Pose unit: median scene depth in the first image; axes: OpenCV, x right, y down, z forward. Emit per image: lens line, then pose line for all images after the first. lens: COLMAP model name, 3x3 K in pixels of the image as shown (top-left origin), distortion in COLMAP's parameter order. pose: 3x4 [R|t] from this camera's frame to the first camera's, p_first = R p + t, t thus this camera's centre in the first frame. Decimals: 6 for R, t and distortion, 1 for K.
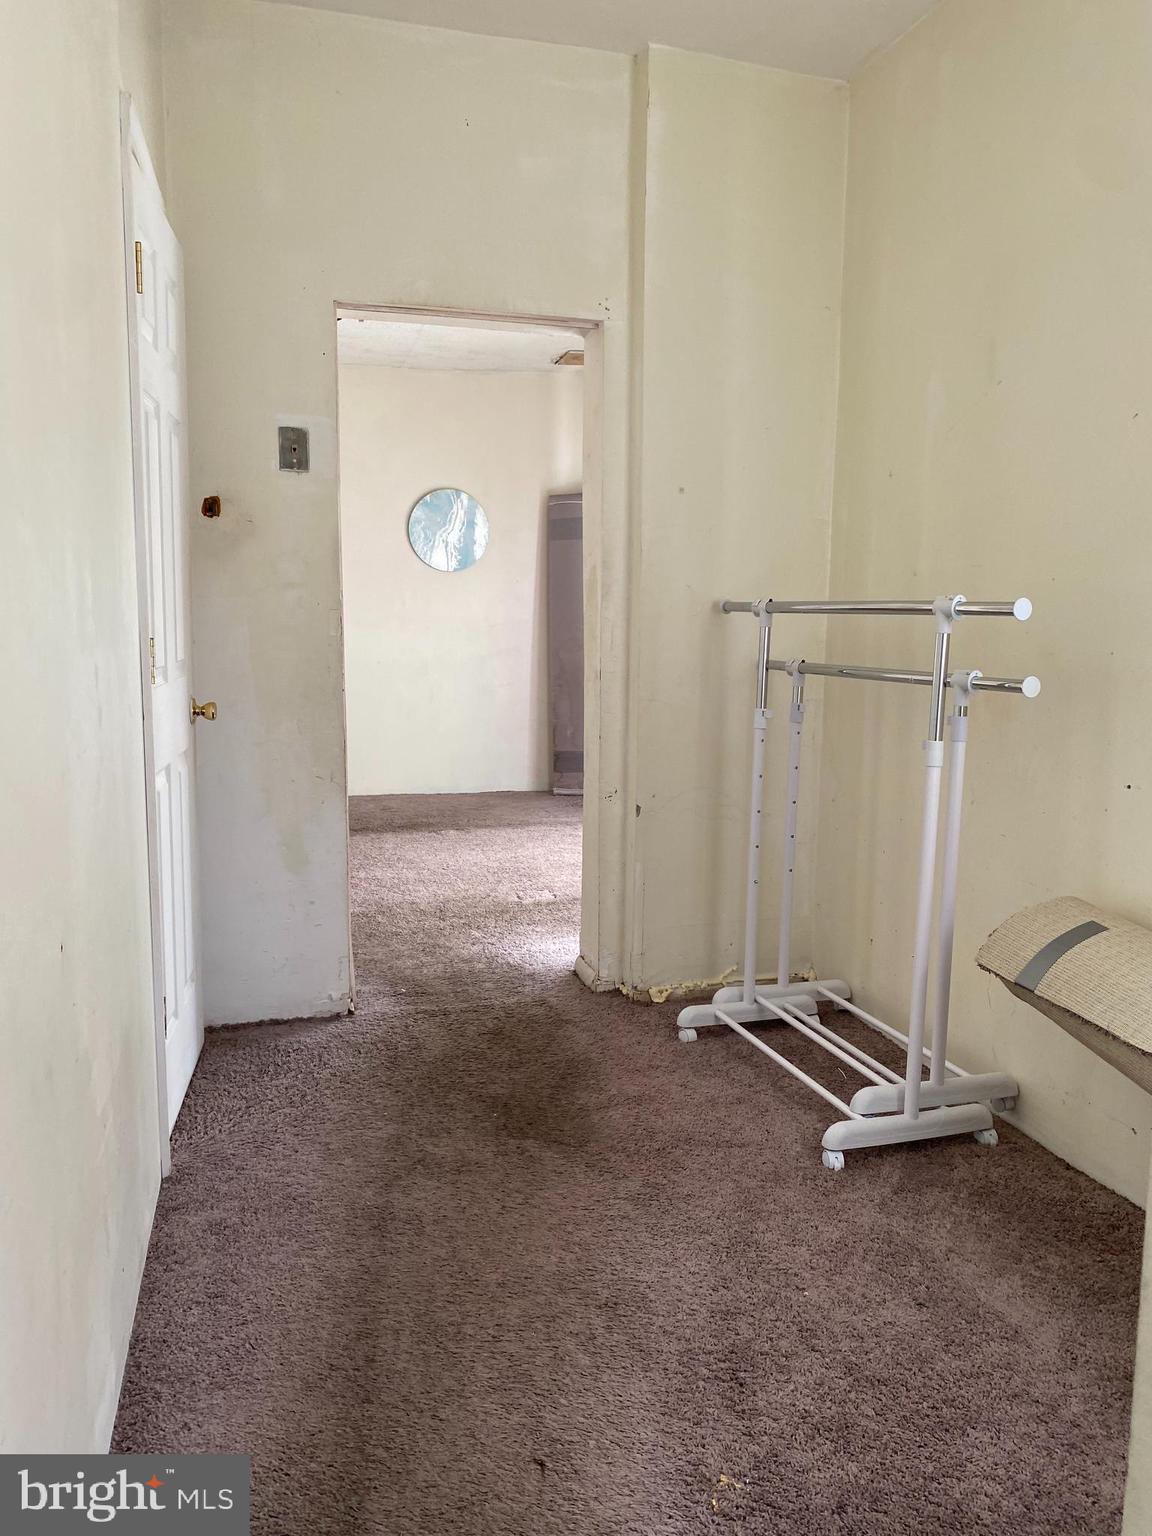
lens RADIAL K [[1158.8, 0, 576.0], [0, 1158.8, 768.0], [0, 0, 1]] dist [0.060129, -0.103616]
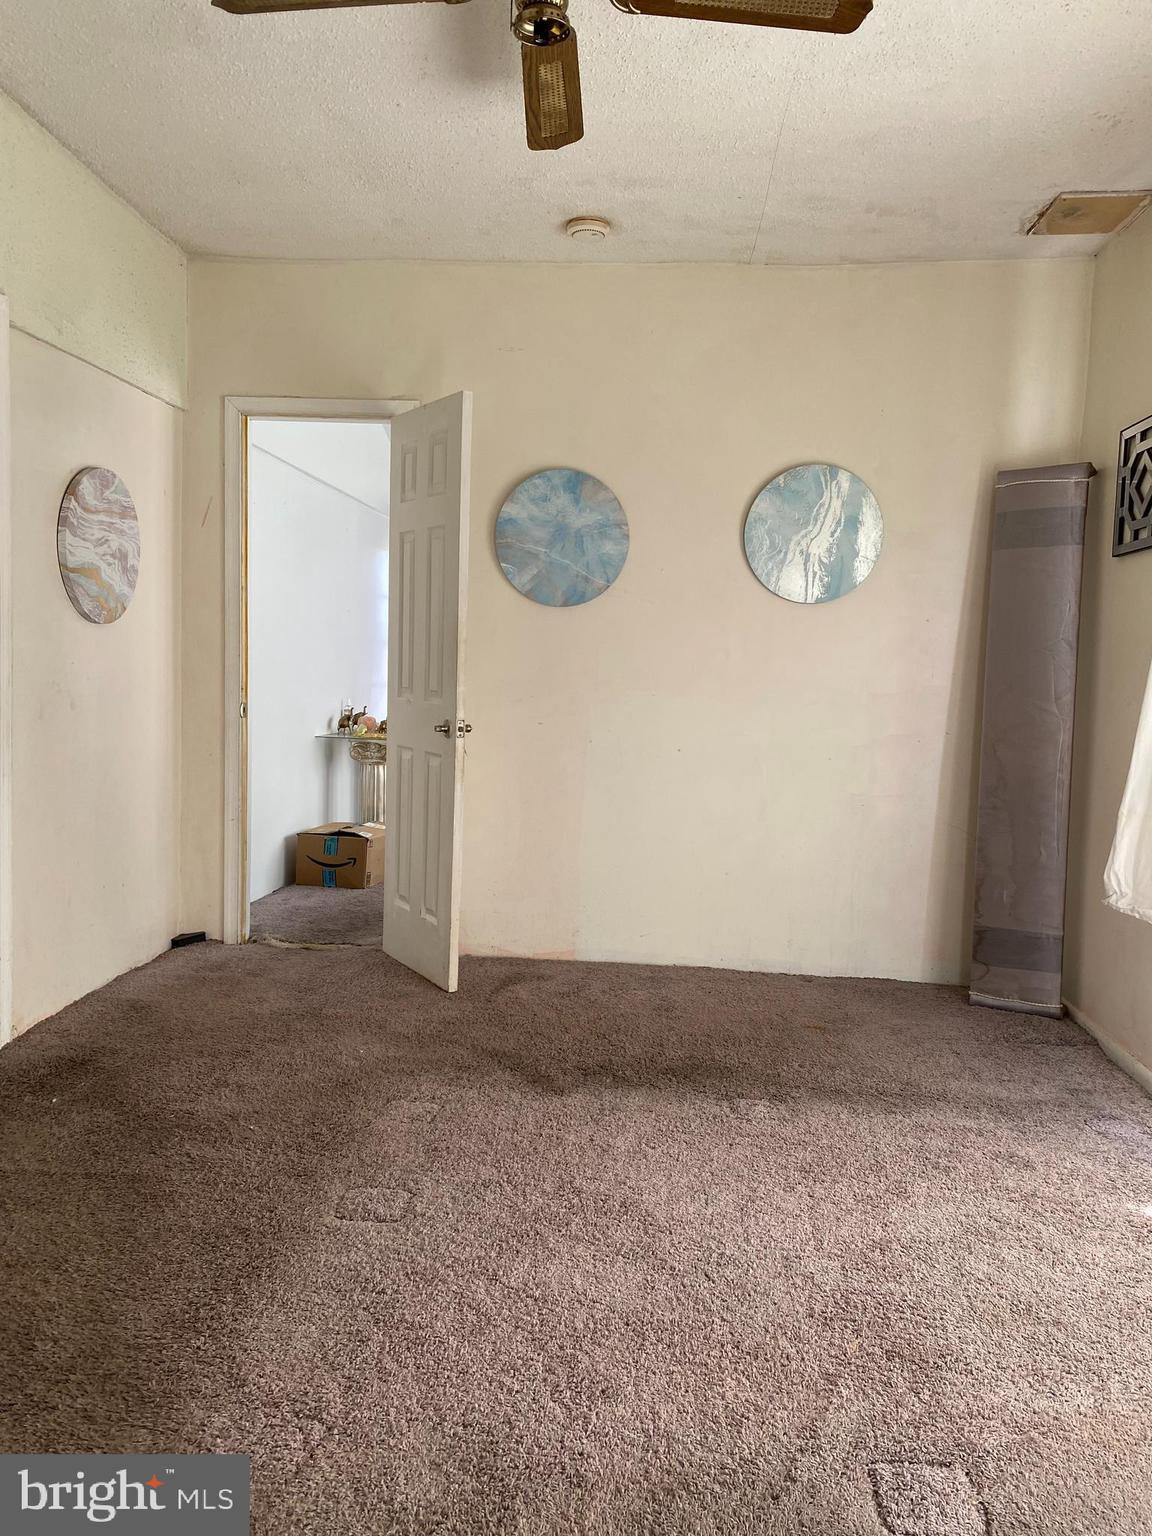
lens RADIAL K [[1158.8, 0, 576.0], [0, 1158.8, 768.0], [0, 0, 1]] dist [0.060129, -0.103616]
pose [[0.942939, 0.063395, -0.326876, -0.022098], [-0.075299, 0.996875, -0.023880, -0.063119], [0.324340, 0.047131, 0.944766, 0.408902]]
